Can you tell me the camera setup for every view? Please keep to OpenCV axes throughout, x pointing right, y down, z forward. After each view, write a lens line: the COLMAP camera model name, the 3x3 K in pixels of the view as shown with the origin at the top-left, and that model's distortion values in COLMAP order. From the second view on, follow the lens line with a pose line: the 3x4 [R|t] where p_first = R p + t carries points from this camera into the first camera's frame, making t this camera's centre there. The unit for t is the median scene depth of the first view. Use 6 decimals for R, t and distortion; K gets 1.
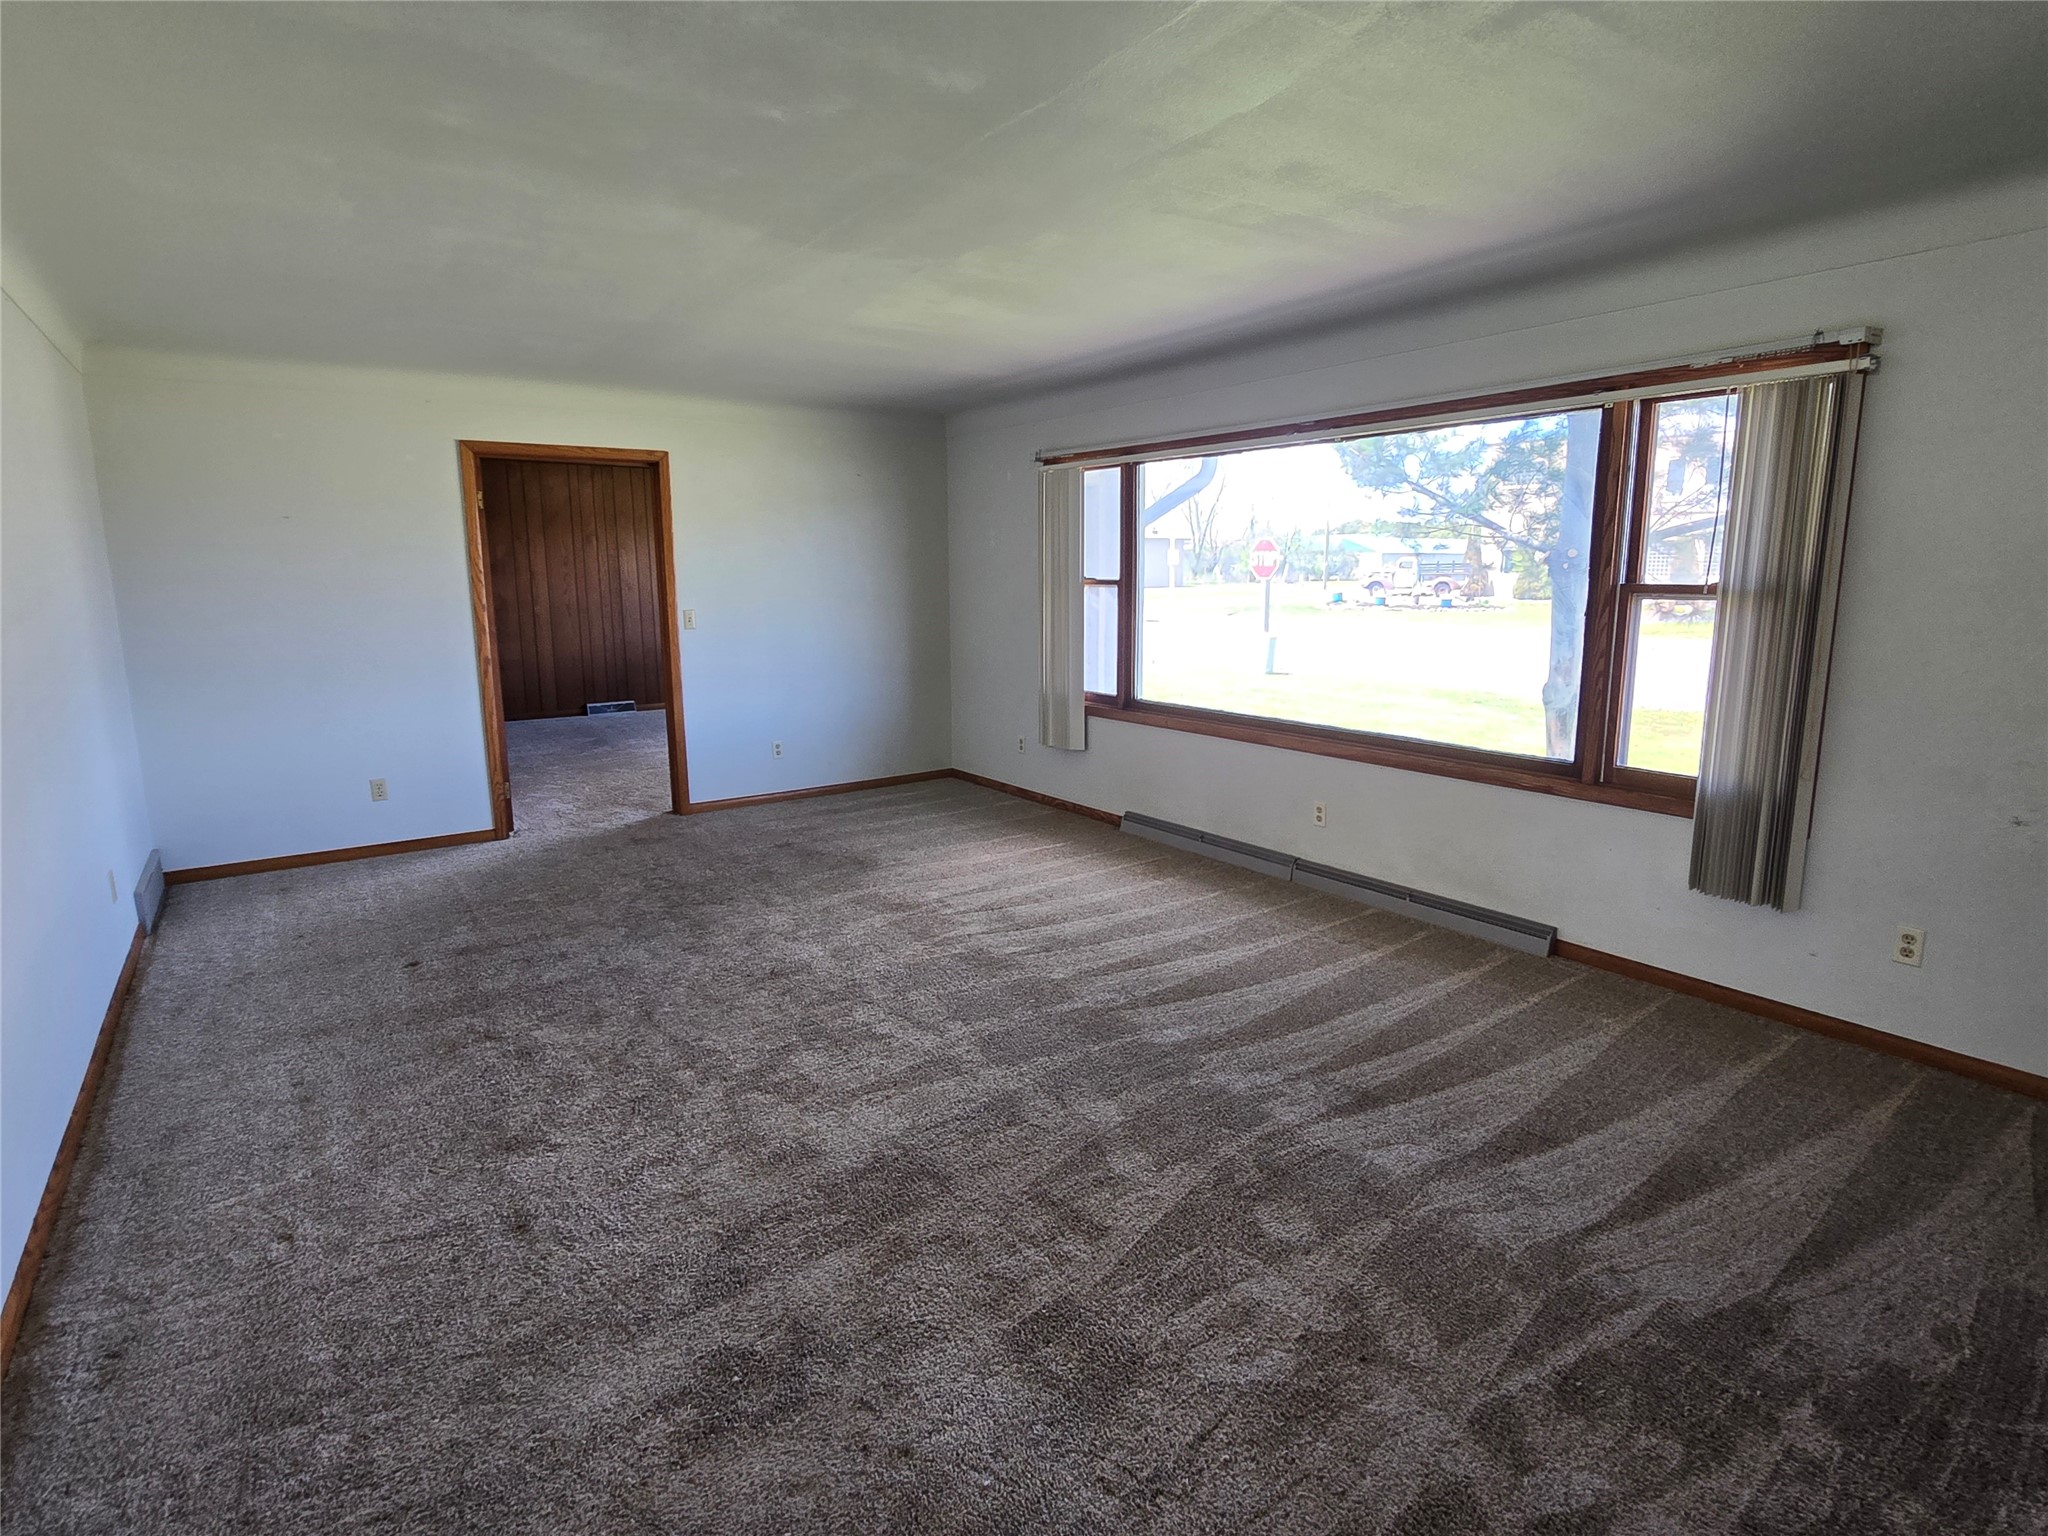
lens RADIAL K [[1059.3, 0, 1031.2], [0, 1059.3, 758.6], [0, 0, 1]] dist [-0.009981, 0.002256]
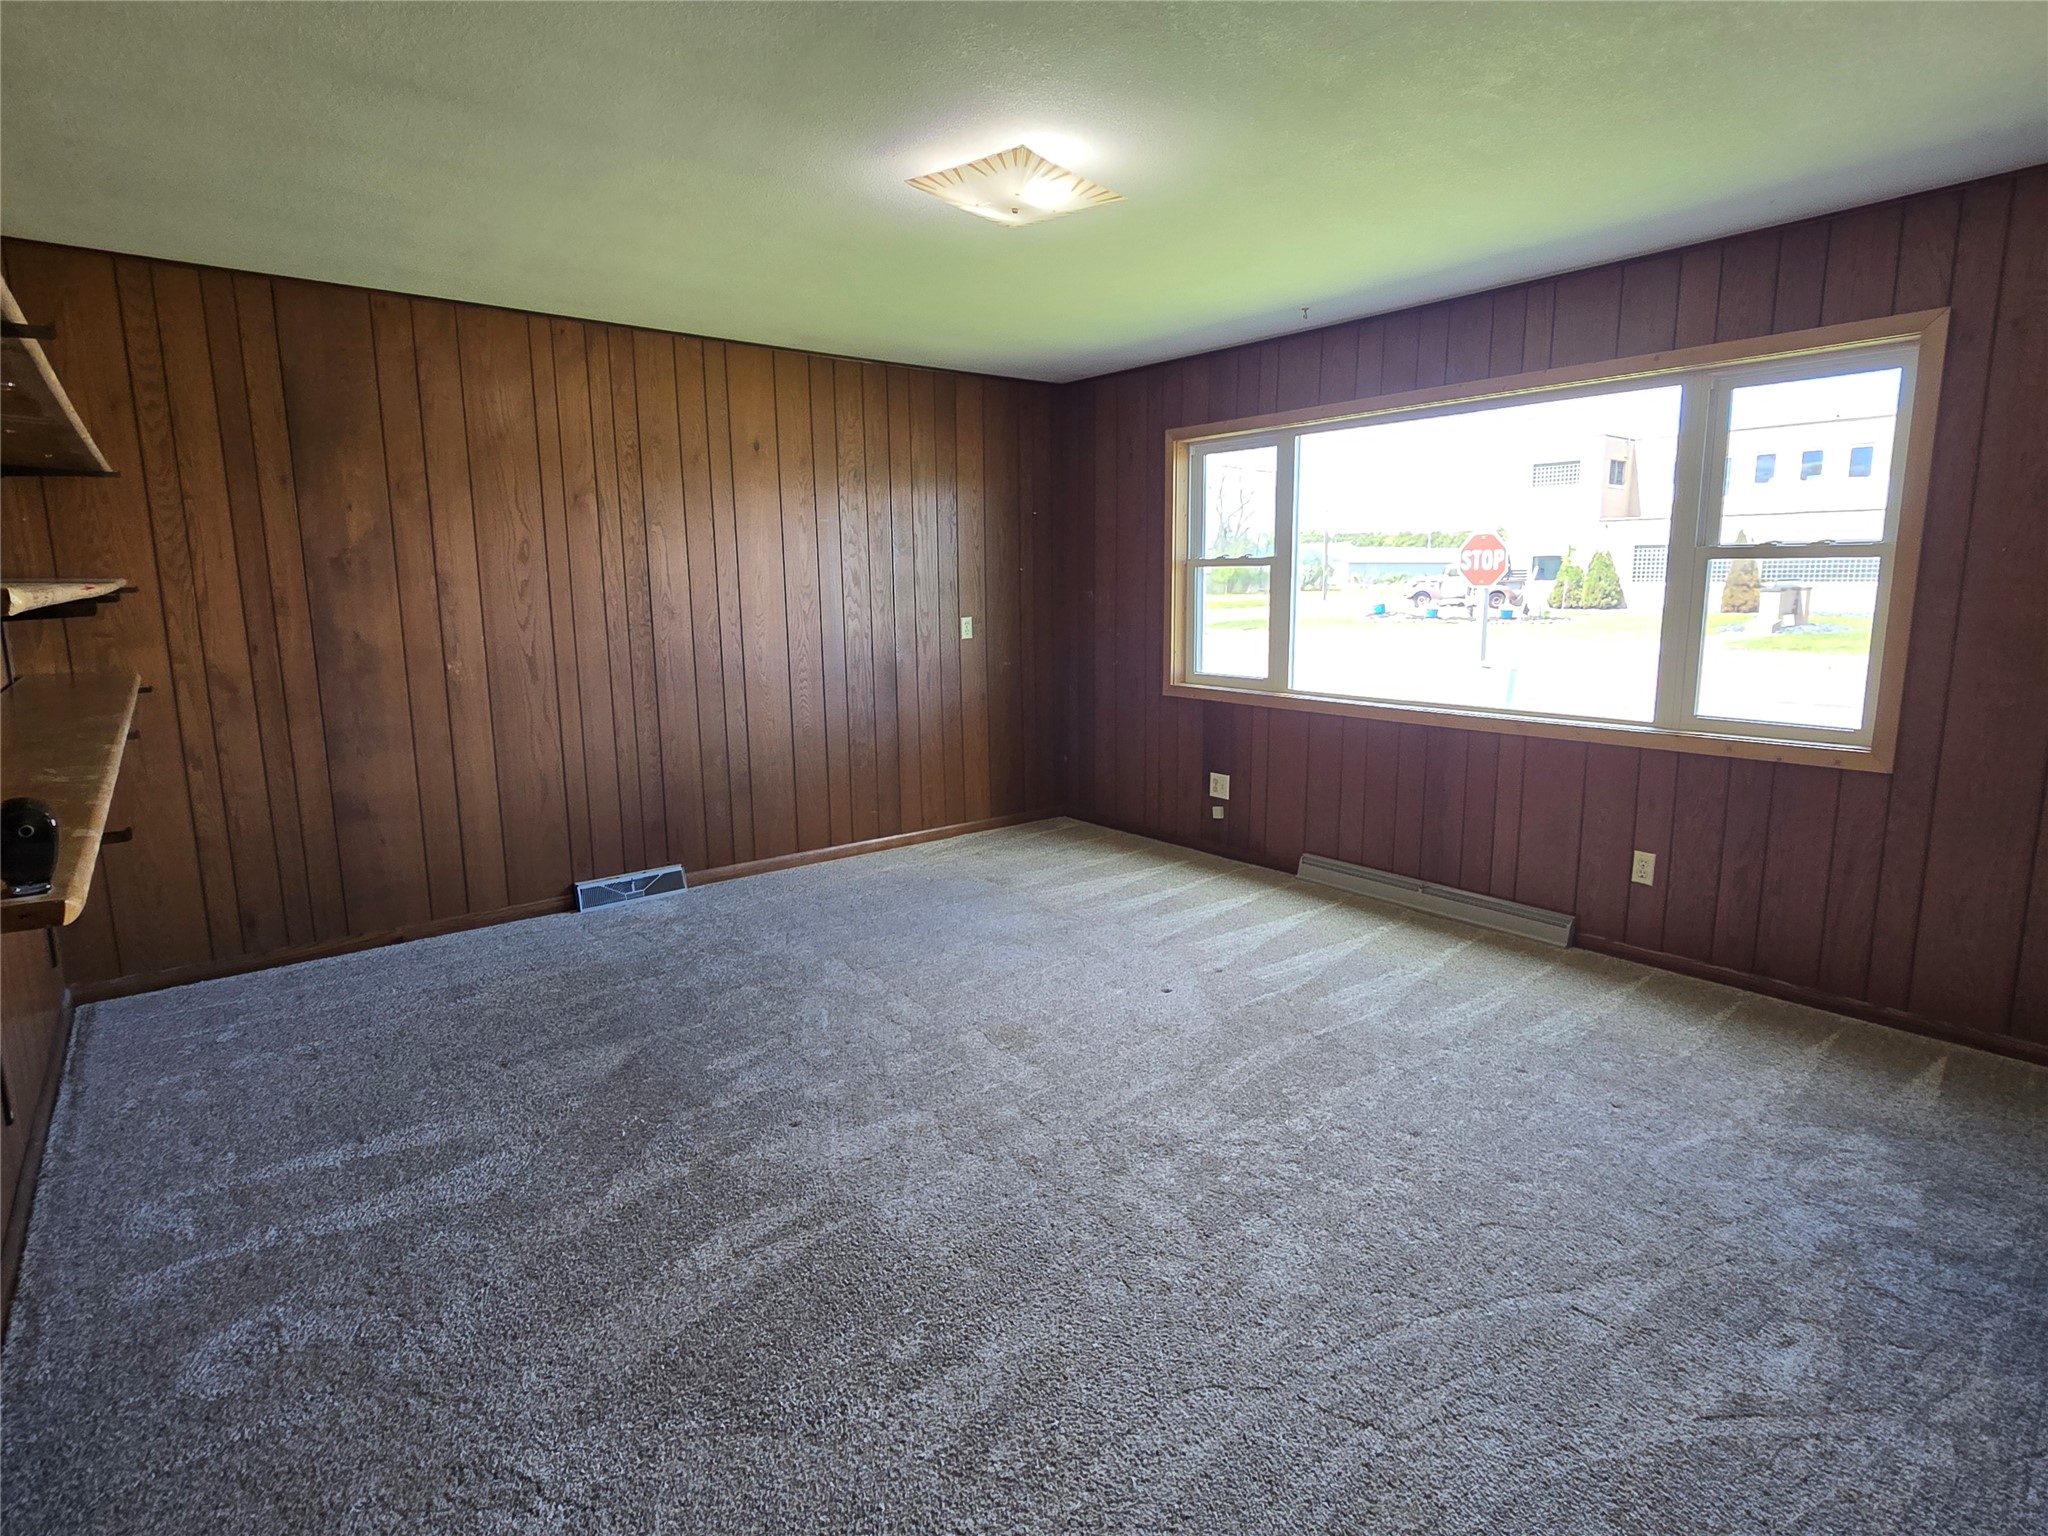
lens RADIAL K [[1059.3, 0, 1020.3], [0, 1059.3, 756.9], [0, 0, 1]] dist [-0.009981, 0.002256]
pose [[0.998780, -0.019640, 0.045319, -0.256548], [0.020352, 0.999675, -0.015323, -0.092688], [-0.045003, 0.016227, 0.998855, 0.556727]]
